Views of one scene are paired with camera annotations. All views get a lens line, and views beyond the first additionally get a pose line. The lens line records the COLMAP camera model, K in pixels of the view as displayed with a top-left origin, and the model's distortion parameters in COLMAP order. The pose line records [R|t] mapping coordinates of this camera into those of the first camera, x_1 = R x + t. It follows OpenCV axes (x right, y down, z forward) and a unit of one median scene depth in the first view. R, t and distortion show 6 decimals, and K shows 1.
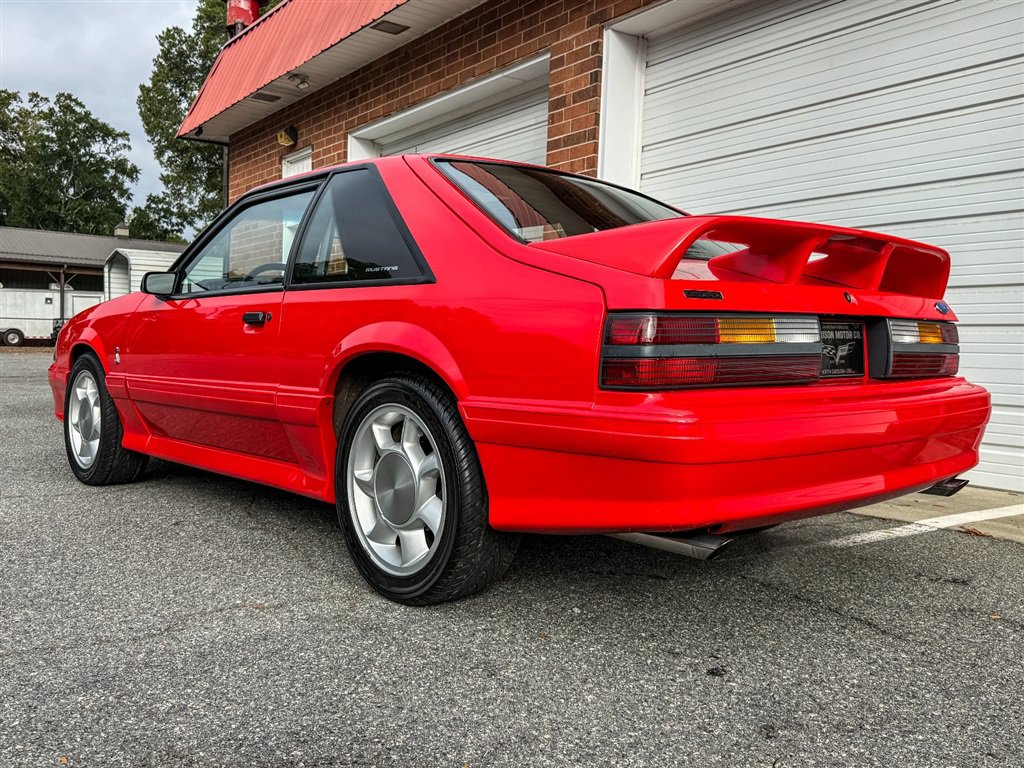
lens RADIAL K [[911.1, 0, 498.5], [0, 911.1, 389.6], [0, 0, 1]] dist [0.078070, -0.116991]
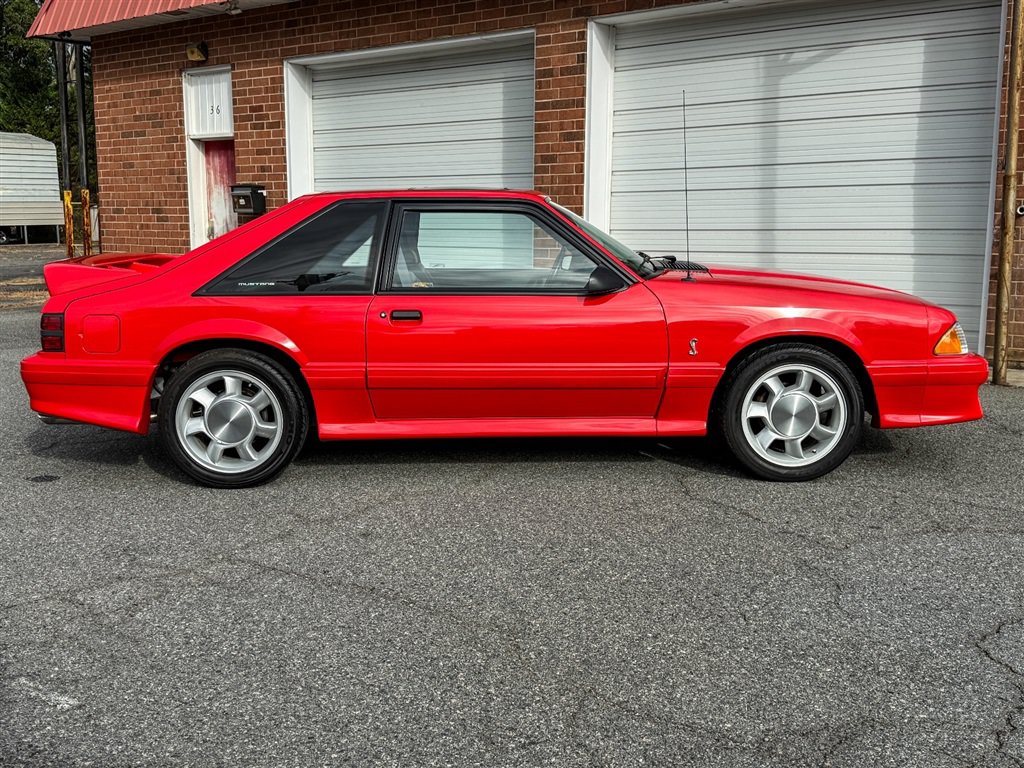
lens RADIAL K [[1106.5, 0, 510.4], [0, 1106.5, 389.4], [0, 0, 1]] dist [0.068362, 0.000000]
pose [[0.953535, -0.072047, 0.292541, -1.020001], [0.039620, 0.992540, 0.115302, -0.127675], [-0.298666, -0.098354, 0.949276, -1.075721]]
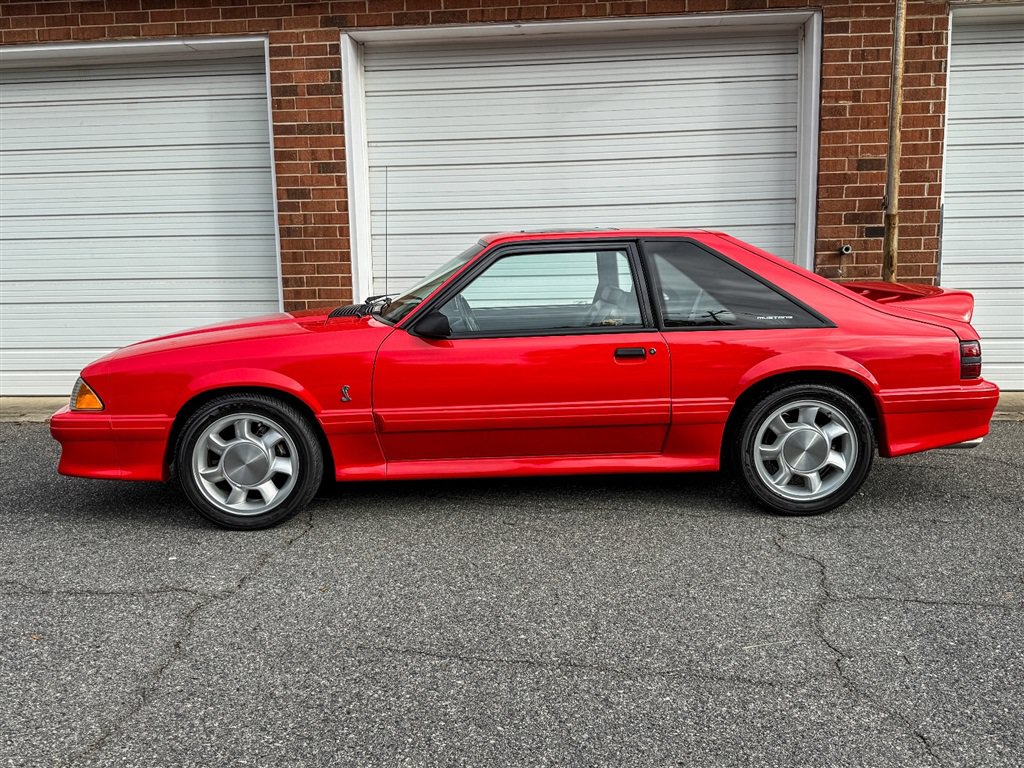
lens RADIAL K [[911.1, 0, 509.4], [0, 911.1, 382.4], [0, 0, 1]] dist [0.078070, -0.116991]
pose [[0.646163, -0.138978, 0.750439, -1.338808], [0.071856, 0.989991, 0.121470, -0.202072], [-0.759809, -0.024566, 0.649682, 0.250356]]
